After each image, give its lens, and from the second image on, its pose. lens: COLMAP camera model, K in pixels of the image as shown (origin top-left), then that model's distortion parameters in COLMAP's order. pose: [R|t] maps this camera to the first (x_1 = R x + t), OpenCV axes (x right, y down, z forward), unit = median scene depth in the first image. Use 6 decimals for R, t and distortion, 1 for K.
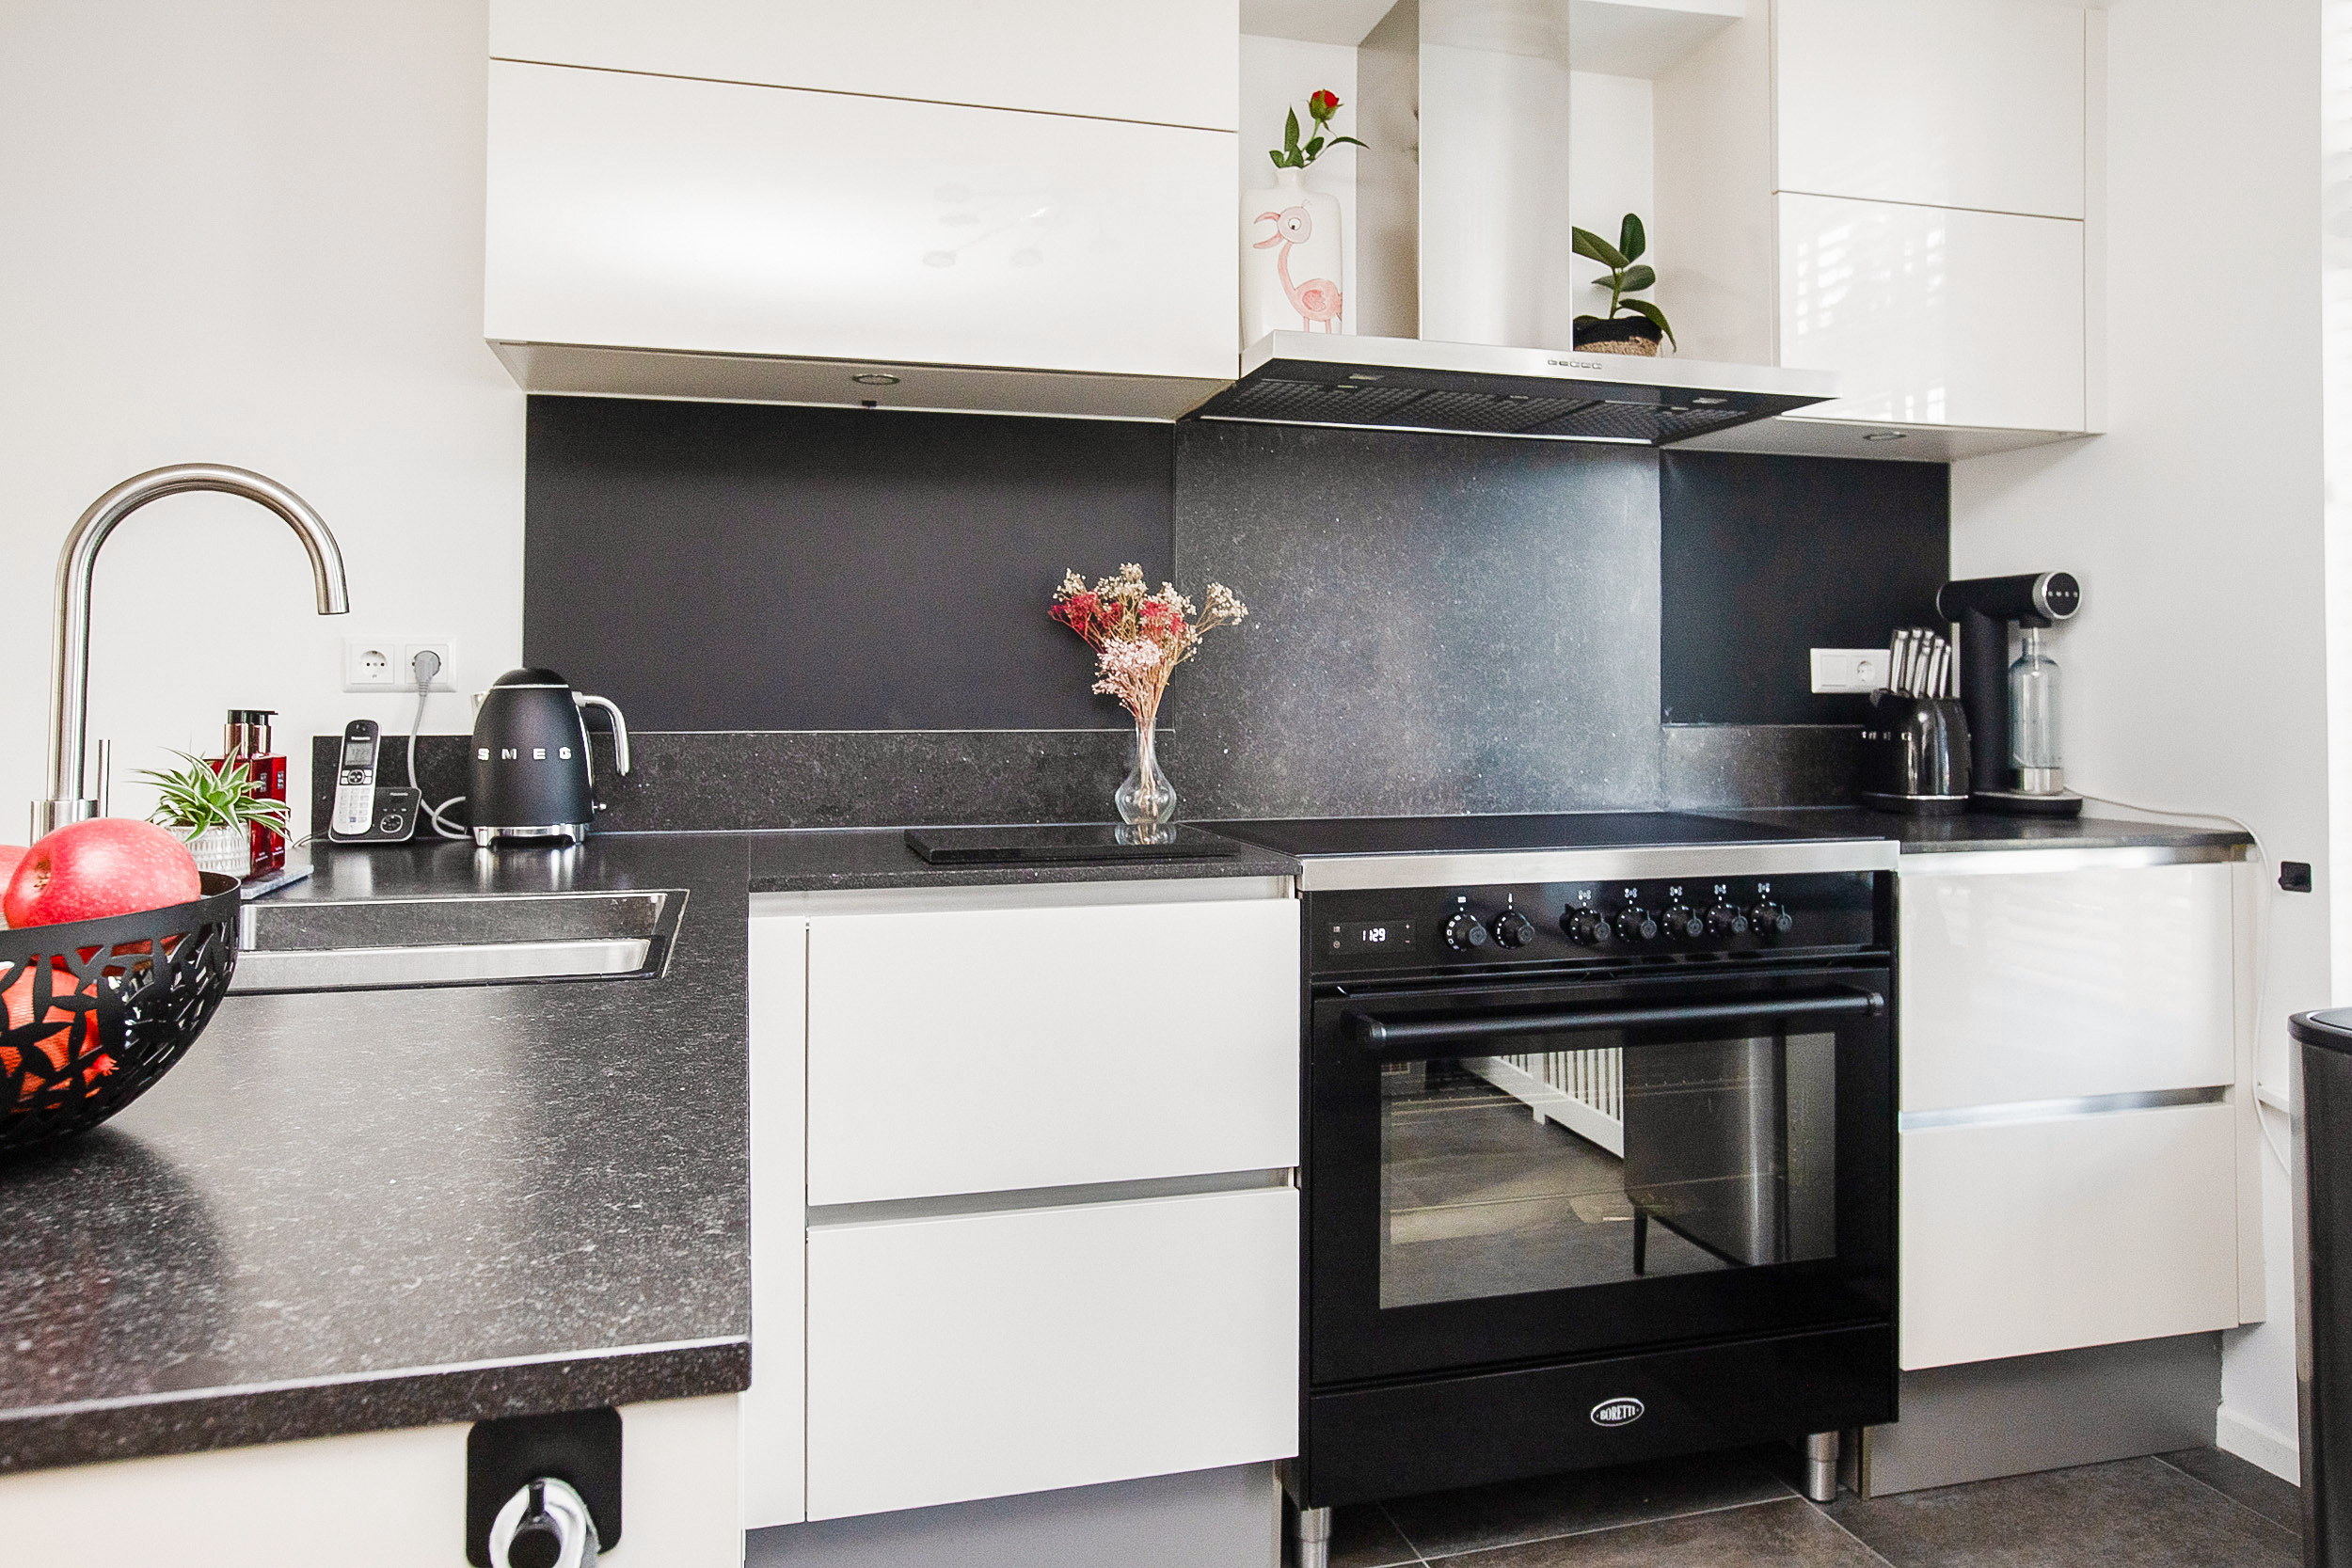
lens RADIAL K [[1510.5, 0, 1150.6], [0, 1510.5, 675.9], [0, 0, 1]] dist [-0.006339, 0.017996]
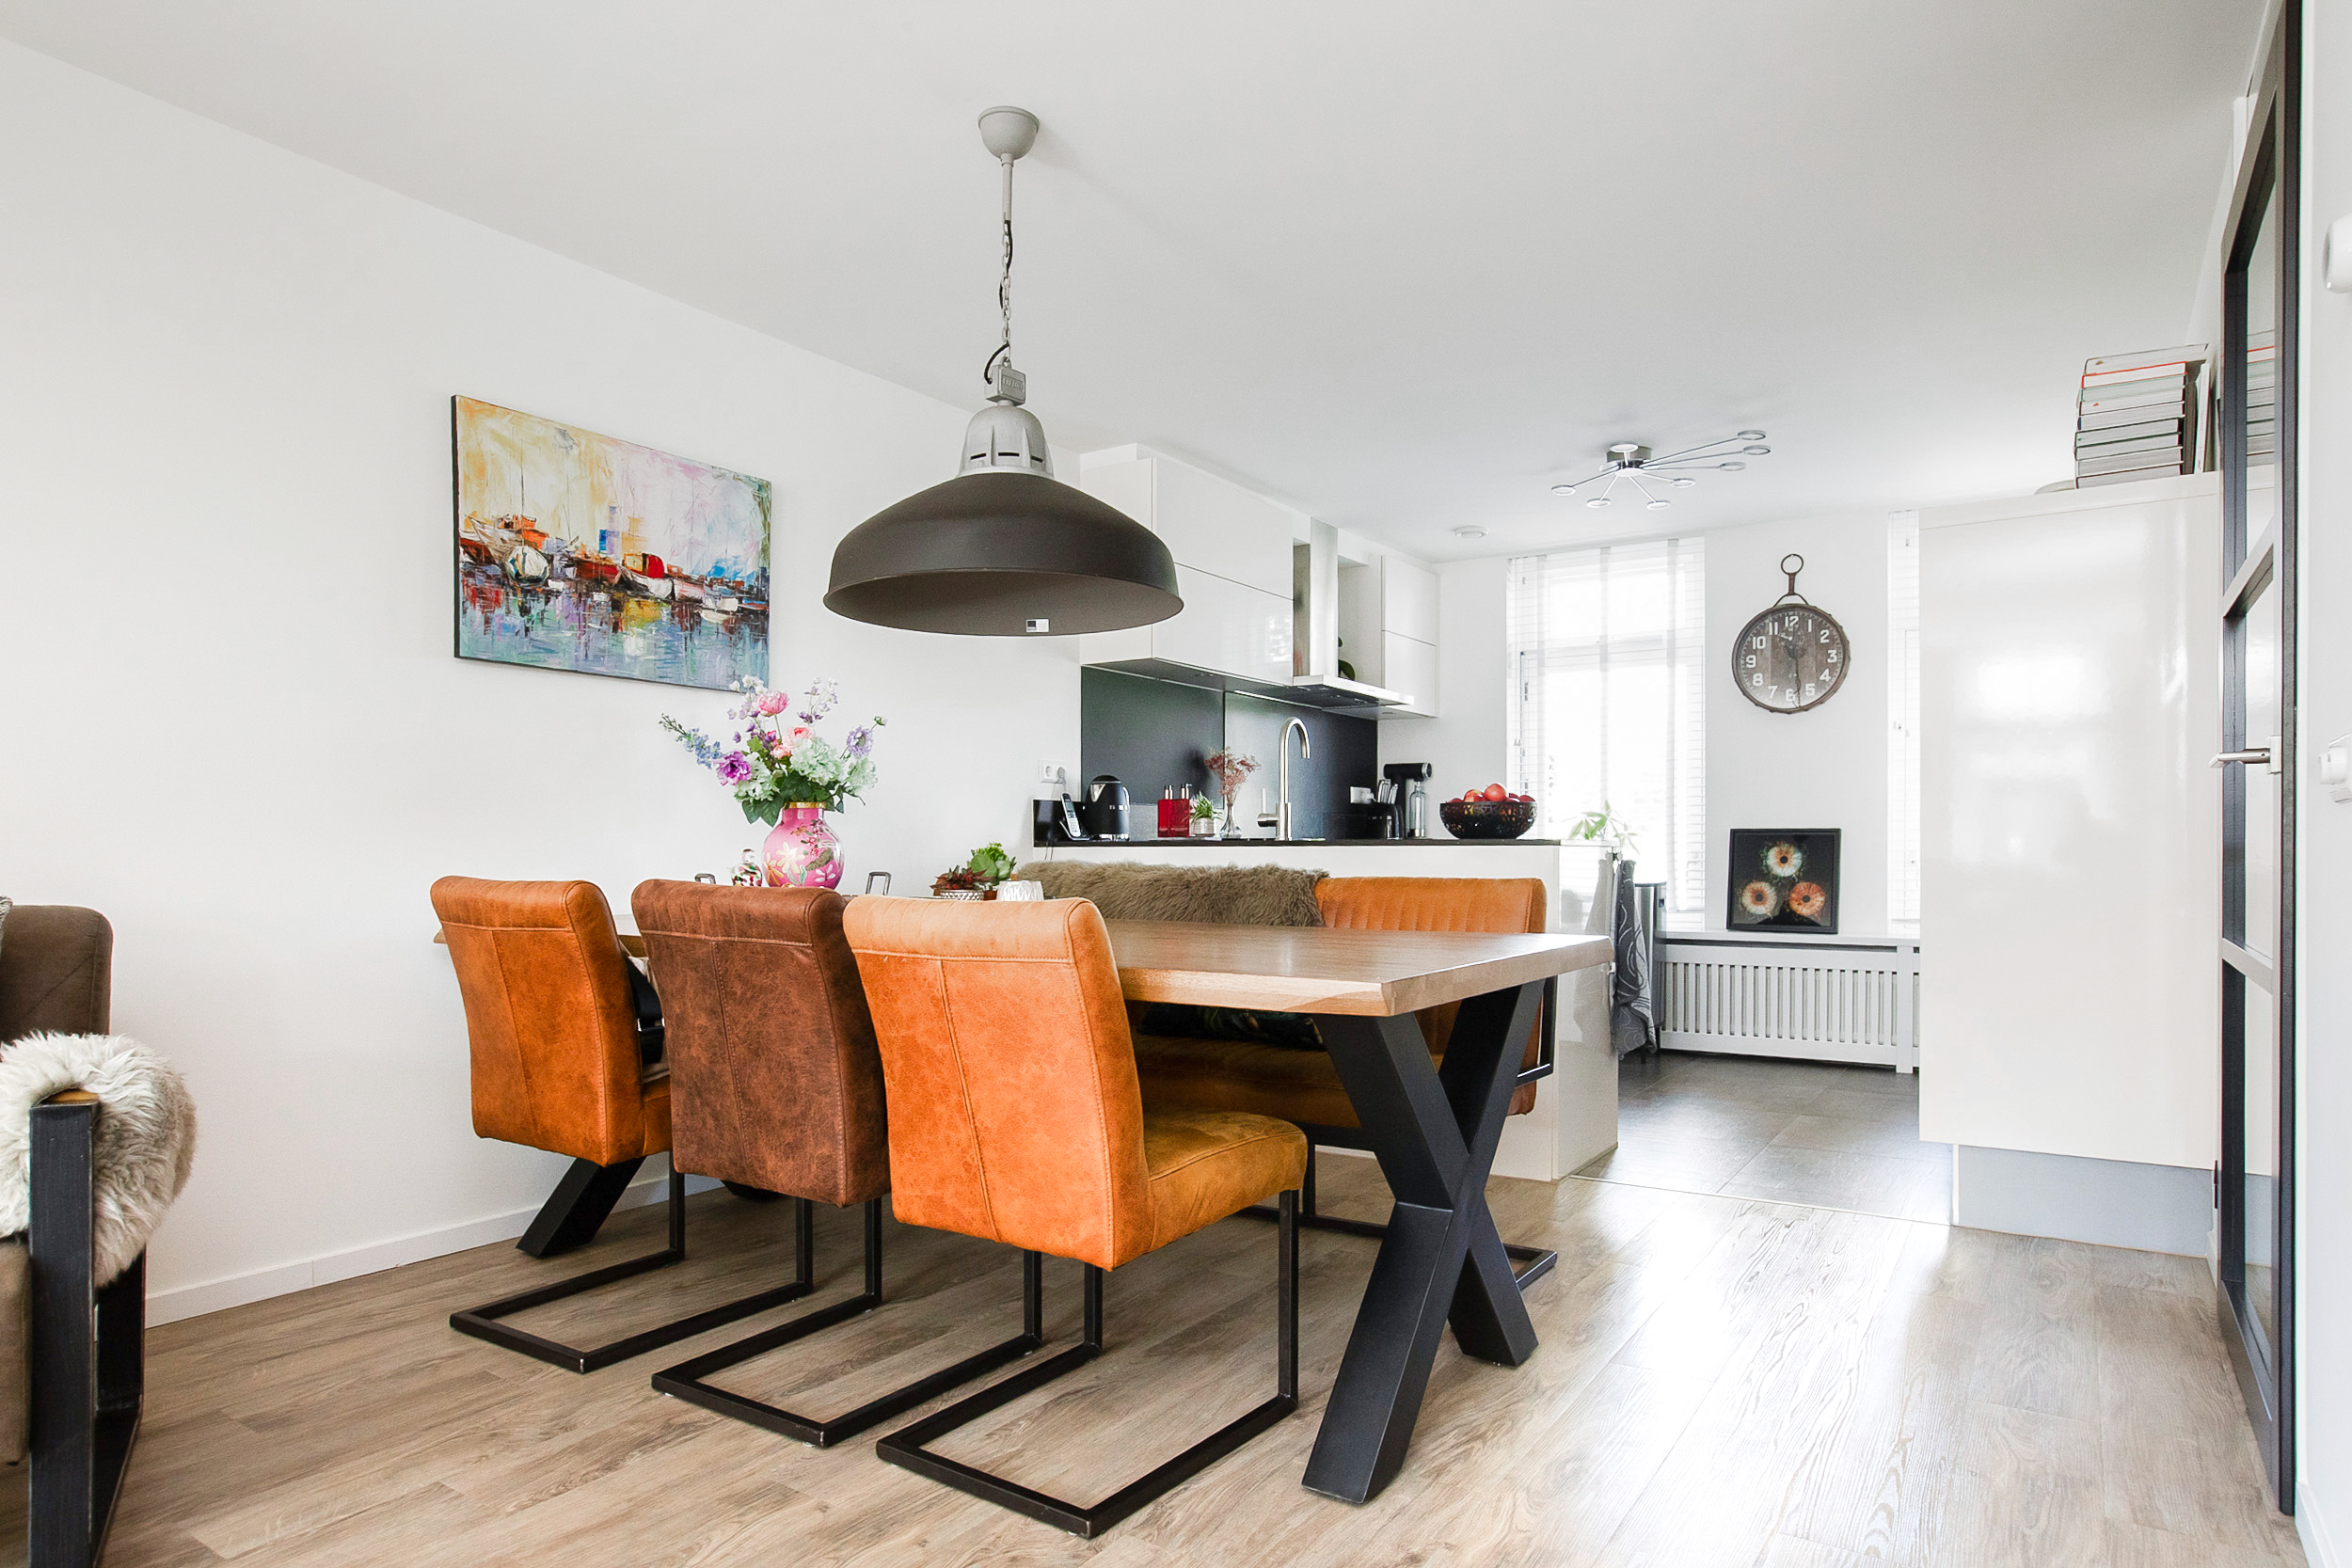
lens RADIAL K [[1371.7, 0, 1156.5], [0, 1371.7, 857.1], [0, 0, 1]] dist [-0.042126, 0.023344]
pose [[0.763364, -0.002887, 0.645962, -1.682960], [-0.008089, 0.999869, 0.014027, 0.090931], [-0.645918, -0.015933, 0.763241, -0.777747]]
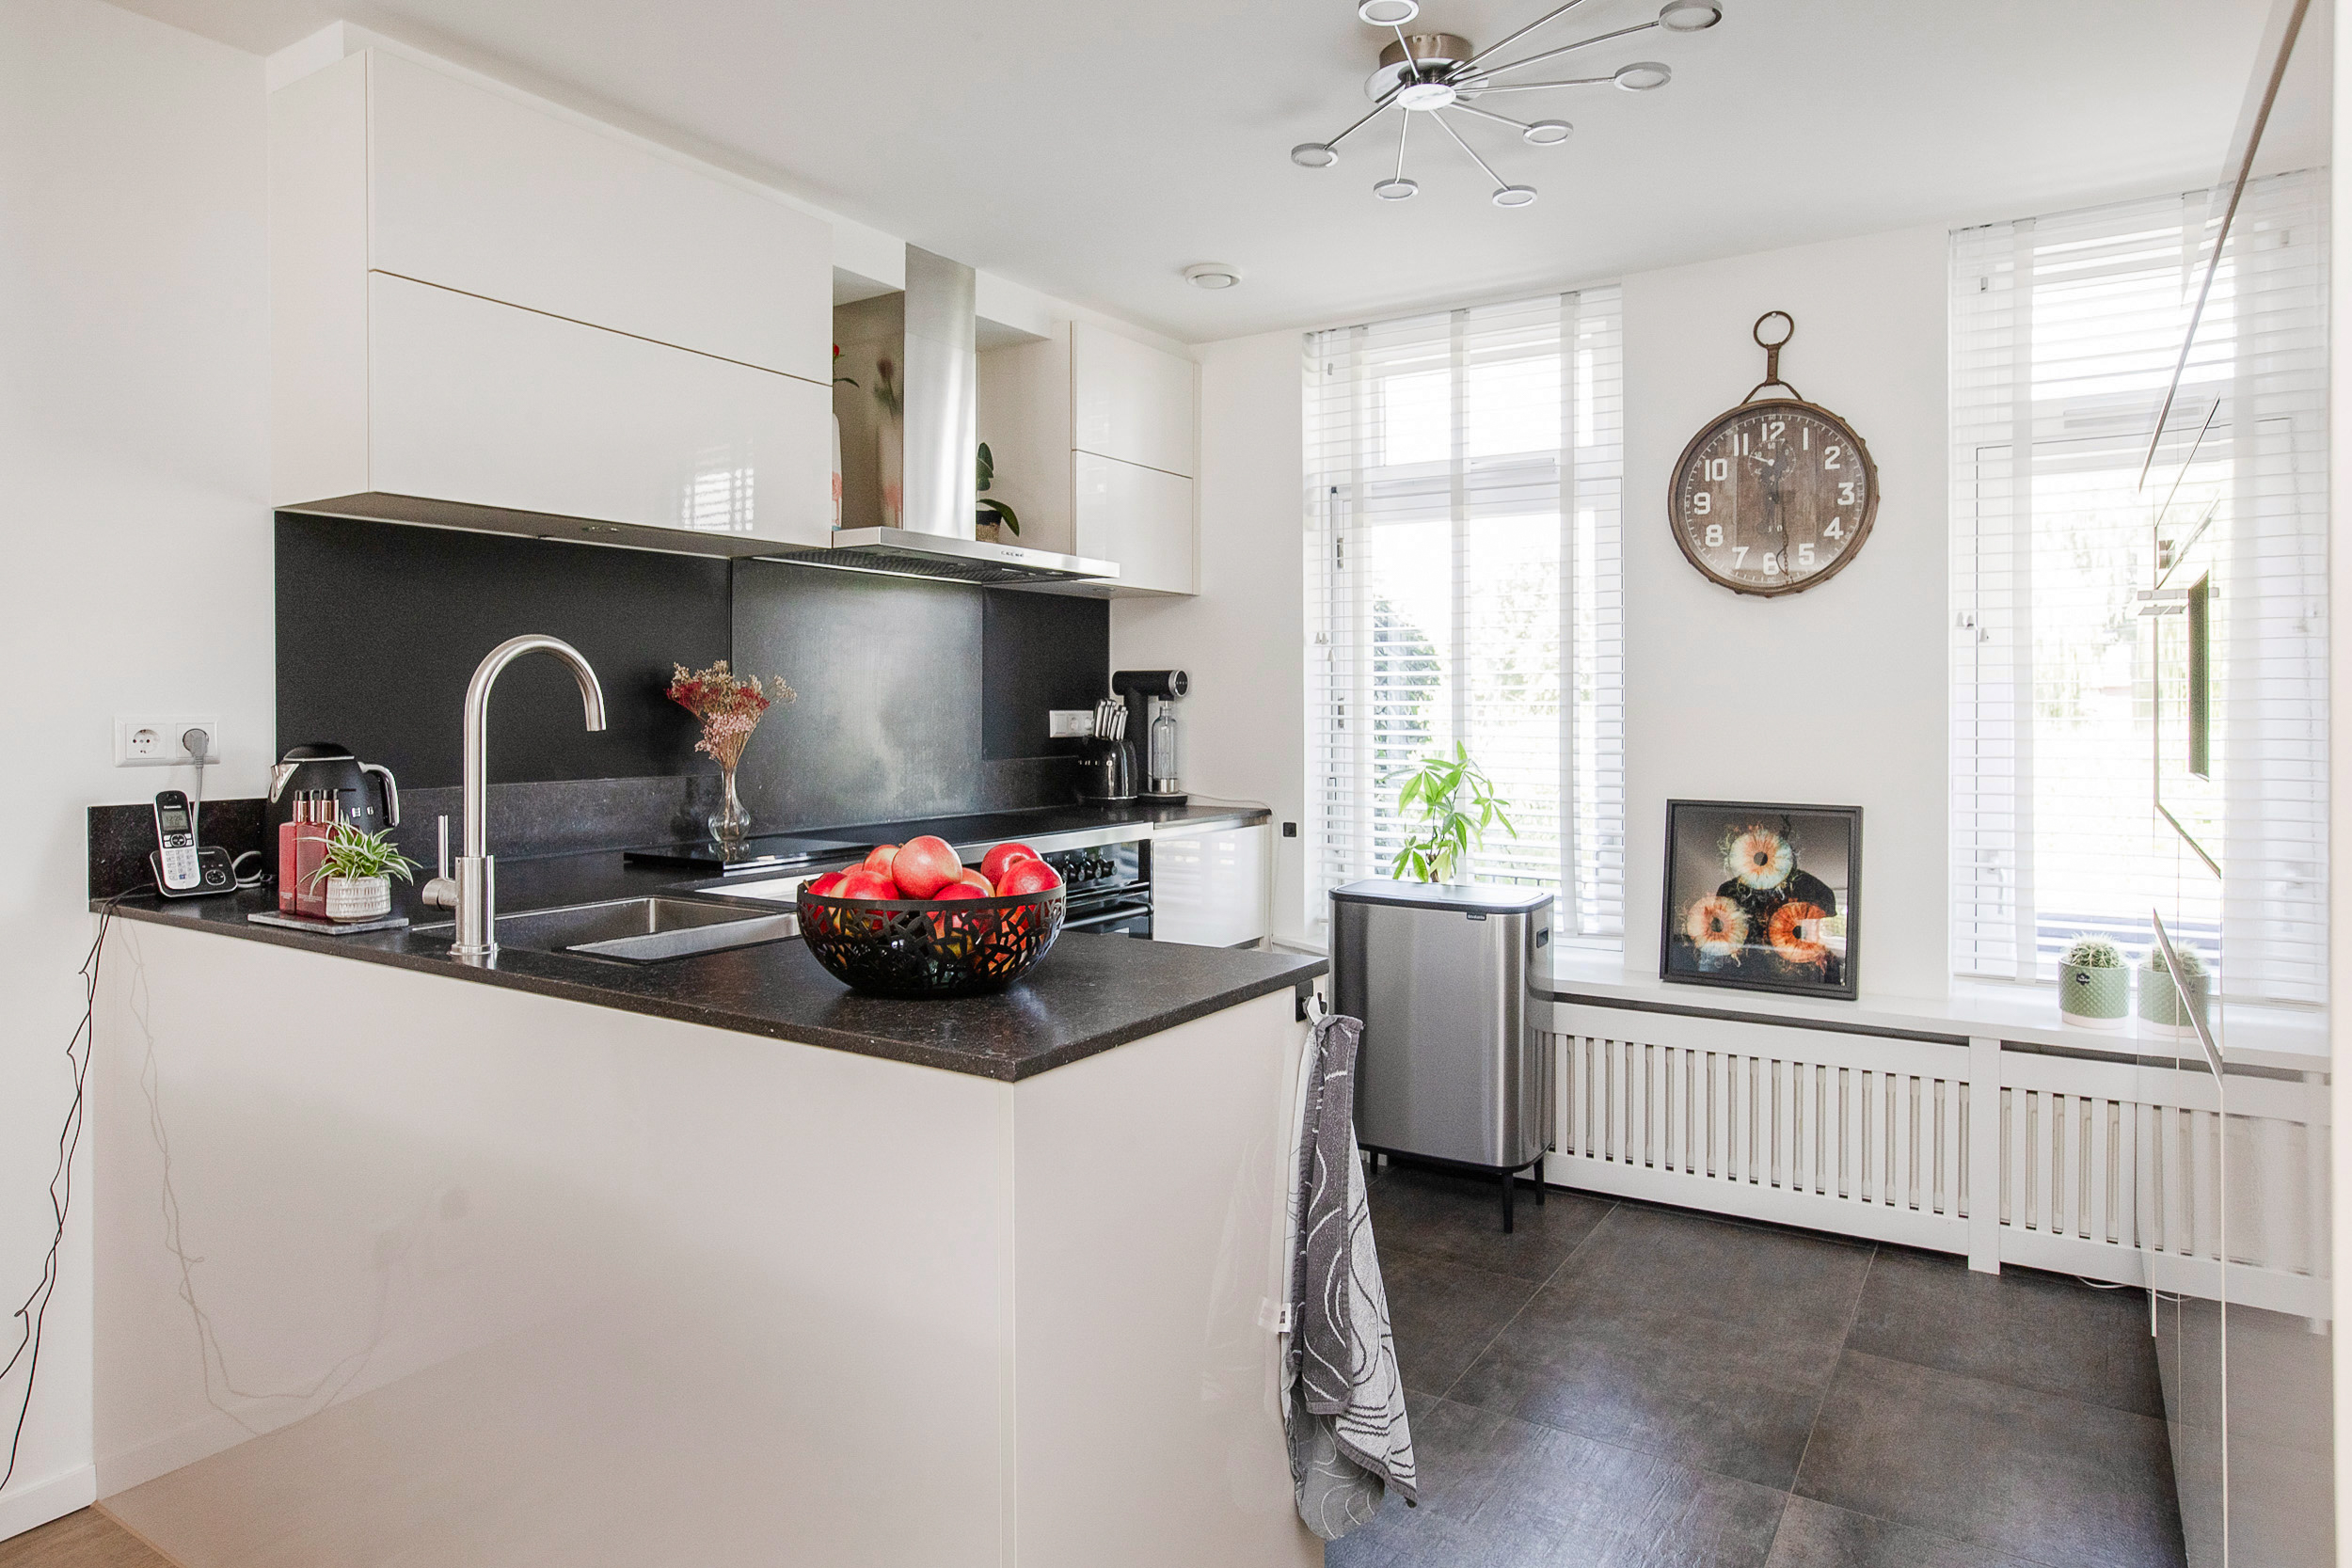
lens RADIAL K [[1415.7, 0, 1162.0], [0, 1415.7, 695.4], [0, 0, 1]] dist [-0.026519, 0.004407]
pose [[0.748188, 0.003957, 0.663475, -0.585802], [-0.008037, 0.999963, 0.003099, -0.047584], [-0.663439, -0.007651, 0.748192, -0.276733]]
